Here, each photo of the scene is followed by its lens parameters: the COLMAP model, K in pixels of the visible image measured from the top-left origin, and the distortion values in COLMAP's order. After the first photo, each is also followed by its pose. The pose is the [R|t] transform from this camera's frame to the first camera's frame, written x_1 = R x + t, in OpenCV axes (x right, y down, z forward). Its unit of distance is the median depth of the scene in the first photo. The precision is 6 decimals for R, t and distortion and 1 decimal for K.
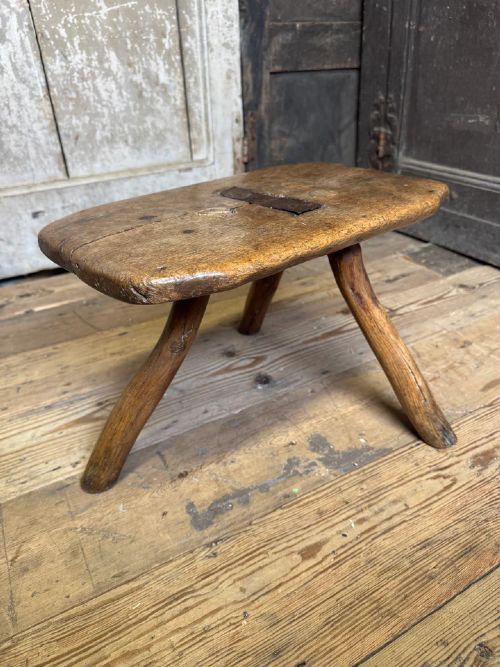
lens RADIAL K [[469.6, 0, 253.7], [0, 469.6, 337.7], [0, 0, 1]] dist [-0.001151, -0.017622]
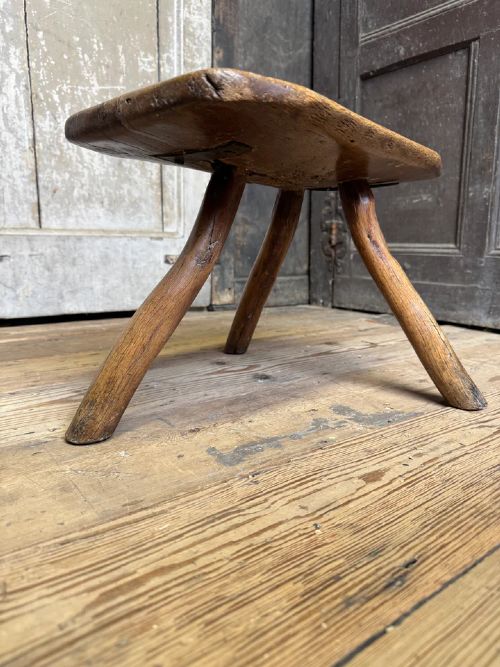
lens RADIAL K [[469.6, 0, 247.5], [0, 469.6, 345.8], [0, 0, 1]] dist [-0.001151, -0.017622]
pose [[0.989877, 0.018679, 0.140691, -0.113043], [0.028491, 0.944969, -0.325917, 0.269432], [-0.139036, 0.326626, 0.934871, 0.109458]]
